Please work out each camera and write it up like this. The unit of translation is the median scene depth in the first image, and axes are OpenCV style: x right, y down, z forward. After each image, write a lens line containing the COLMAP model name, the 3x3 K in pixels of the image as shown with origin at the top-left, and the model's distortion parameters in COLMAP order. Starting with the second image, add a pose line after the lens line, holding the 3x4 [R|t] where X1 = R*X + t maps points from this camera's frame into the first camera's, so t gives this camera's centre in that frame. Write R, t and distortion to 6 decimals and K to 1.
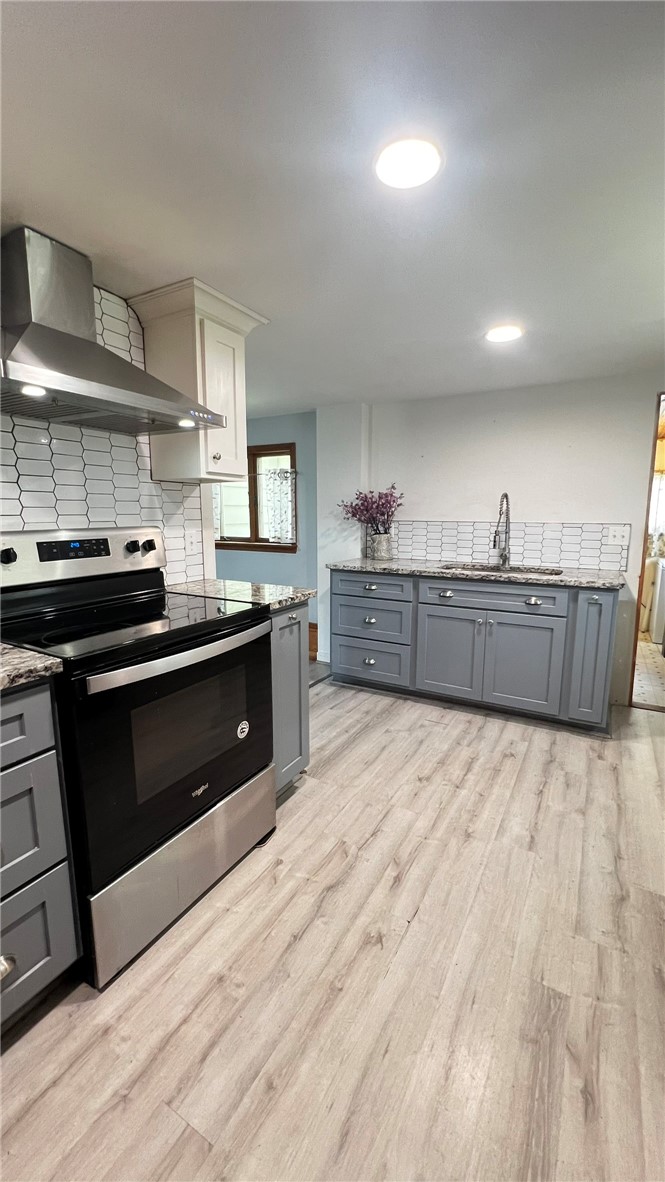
lens RADIAL K [[471.5, 0, 334.7], [0, 471.5, 587.3], [0, 0, 1]] dist [-0.005026, 0.001501]
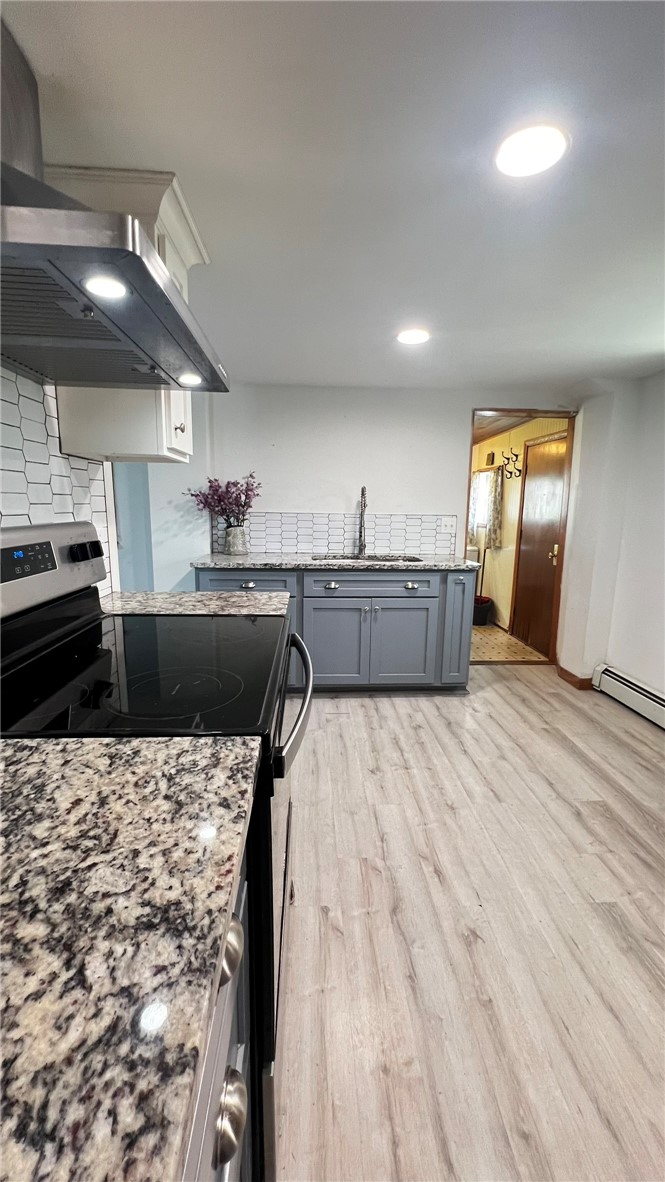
lens RADIAL K [[471.5, 0, 334.9], [0, 471.5, 587.6], [0, 0, 1]] dist [-0.005026, 0.001501]
pose [[0.838097, -0.084510, 0.538935, -0.416556], [0.072944, 0.996417, 0.042812, -0.034062], [-0.540622, 0.003432, 0.841259, 0.209502]]
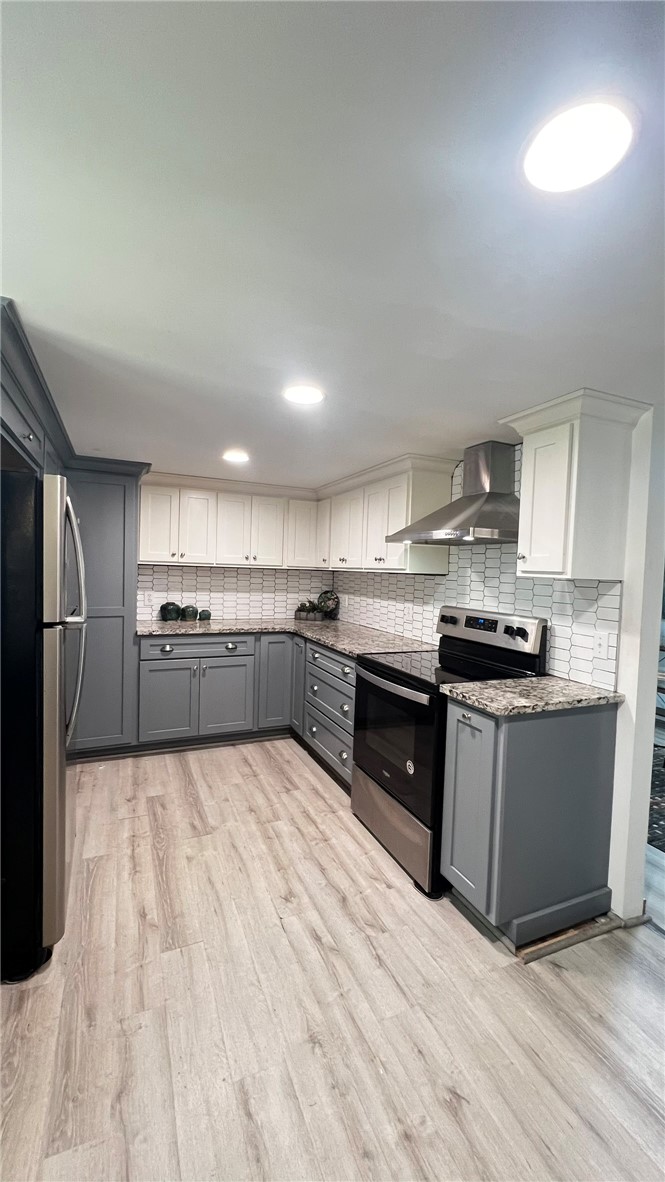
lens RADIAL K [[471.5, 0, 335.7], [0, 471.5, 586.5], [0, 0, 1]] dist [-0.005026, 0.001501]
pose [[-0.587552, 0.007279, -0.809153, 0.756754], [-0.162713, 0.978472, 0.126952, -0.247086], [0.792658, 0.206251, -0.573719, 1.146382]]
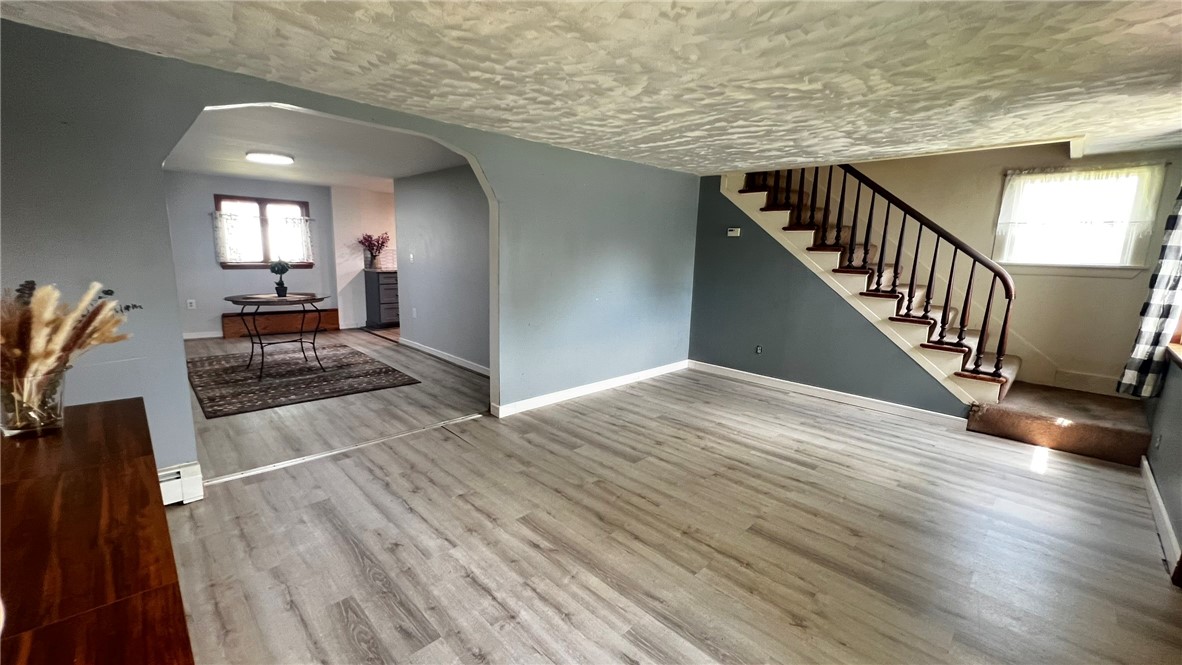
lens RADIAL K [[471.5, 0, 589.1], [0, 471.5, 335.9], [0, 0, 1]] dist [-0.005026, 0.001501]
pose [[0.264982, -0.168483, 0.949420, -2.824321], [0.122033, 0.982559, 0.140305, 0.090515], [-0.956500, 0.078682, 0.280921, -0.730338]]
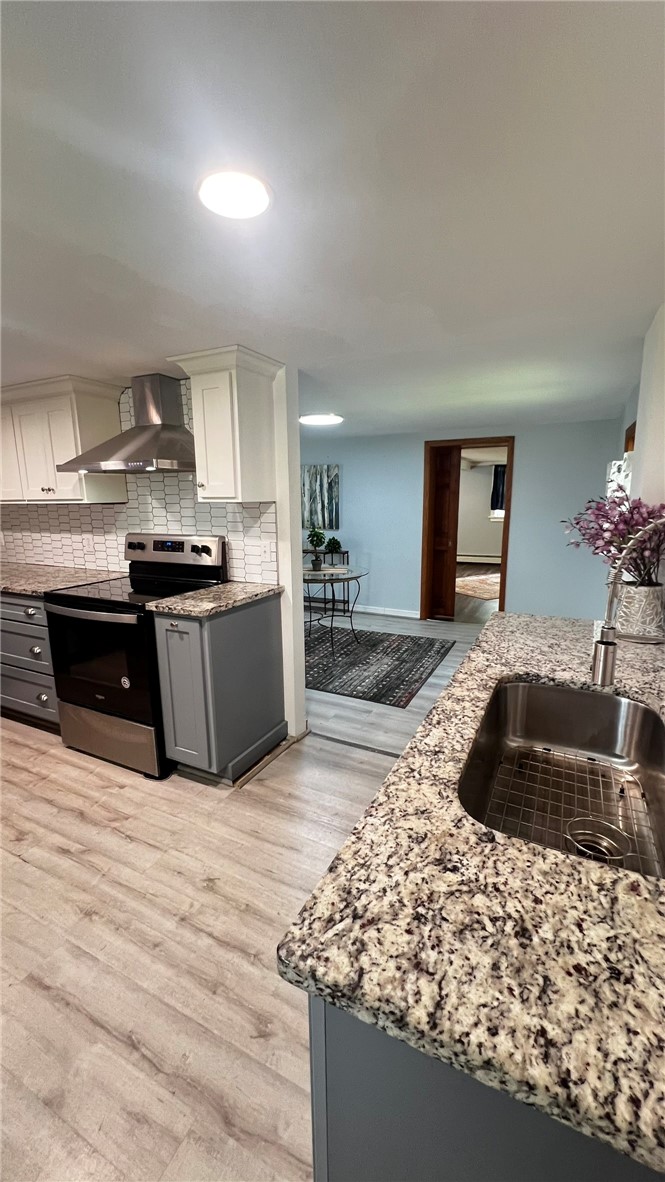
lens RADIAL K [[471.5, 0, 335.7], [0, 471.5, 585.6], [0, 0, 1]] dist [-0.005026, 0.001501]
pose [[0.062113, 0.185130, -0.980749, 0.929076], [-0.147105, 0.973613, 0.174467, -0.256231], [0.987169, 0.133436, 0.087708, 1.135798]]
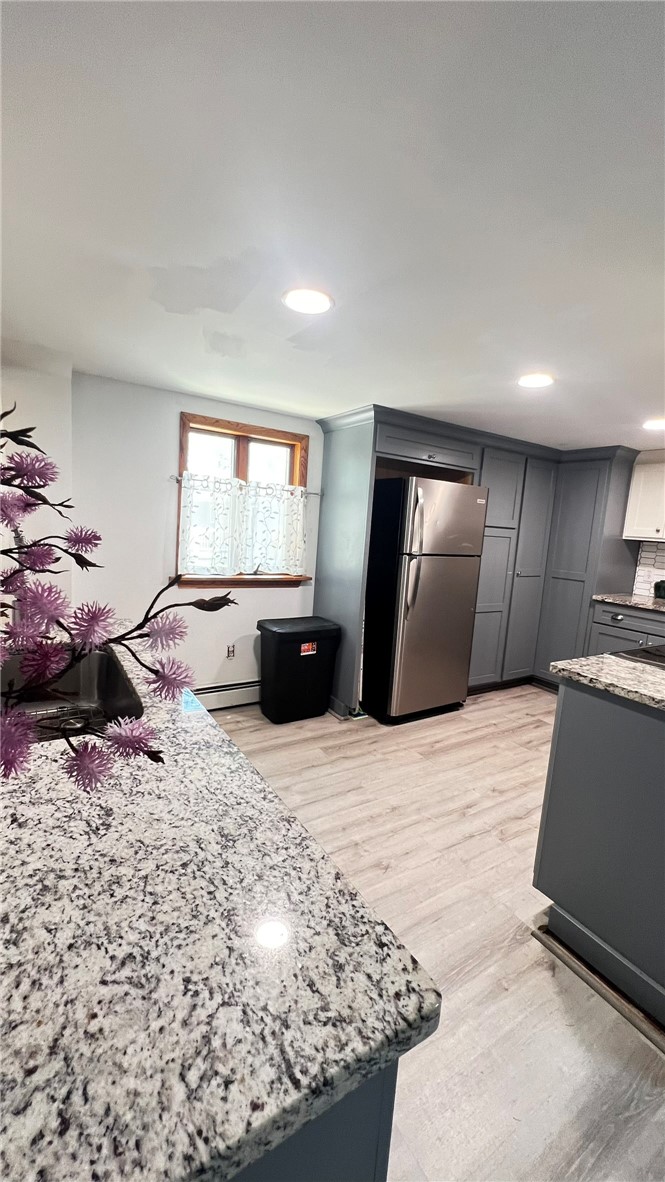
lens RADIAL K [[471.5, 0, 333.8], [0, 471.5, 586.0], [0, 0, 1]] dist [-0.005026, 0.001501]
pose [[-0.879700, -0.125348, 0.458711, -0.060638], [0.003634, 0.962833, 0.270074, -0.320086], [-0.475515, 0.239251, -0.846548, 1.731061]]
